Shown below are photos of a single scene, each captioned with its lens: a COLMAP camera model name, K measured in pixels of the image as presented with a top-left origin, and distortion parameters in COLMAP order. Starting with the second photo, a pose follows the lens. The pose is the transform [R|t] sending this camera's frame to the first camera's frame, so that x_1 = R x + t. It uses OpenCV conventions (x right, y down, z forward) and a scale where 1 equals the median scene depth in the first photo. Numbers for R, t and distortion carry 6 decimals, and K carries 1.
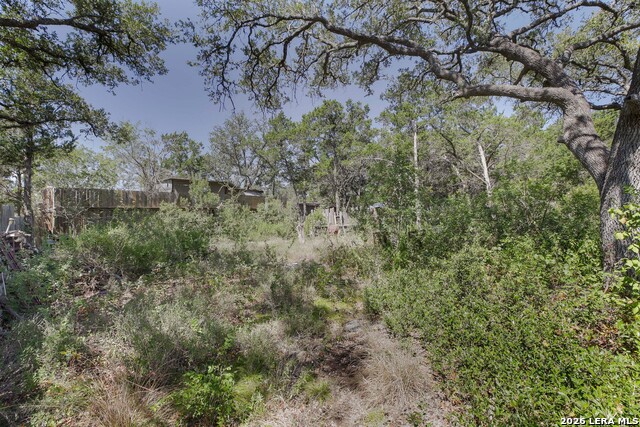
lens RADIAL K [[292.9, 0, 320.0], [0, 292.9, 213.5], [0, 0, 1]] dist [-0.046259, 0.014184]
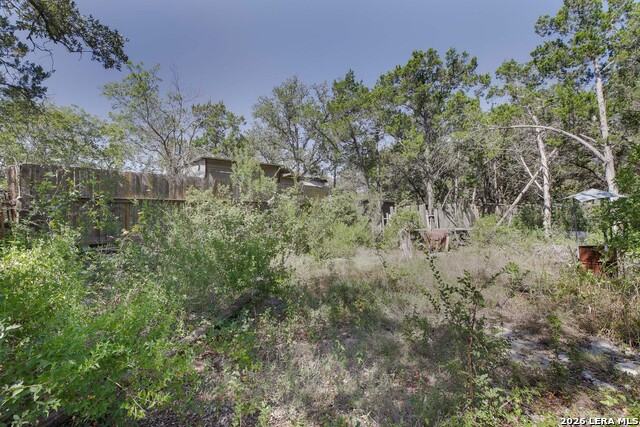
lens RADIAL K [[292.9, 0, 320.0], [0, 292.9, 213.5], [0, 0, 1]] dist [-0.046259, 0.014184]
pose [[0.996060, 0.009041, -0.088217, -0.179549], [-0.009058, 0.999959, 0.000202, 0.006906], [0.088215, 0.000598, 0.996101, 0.340609]]
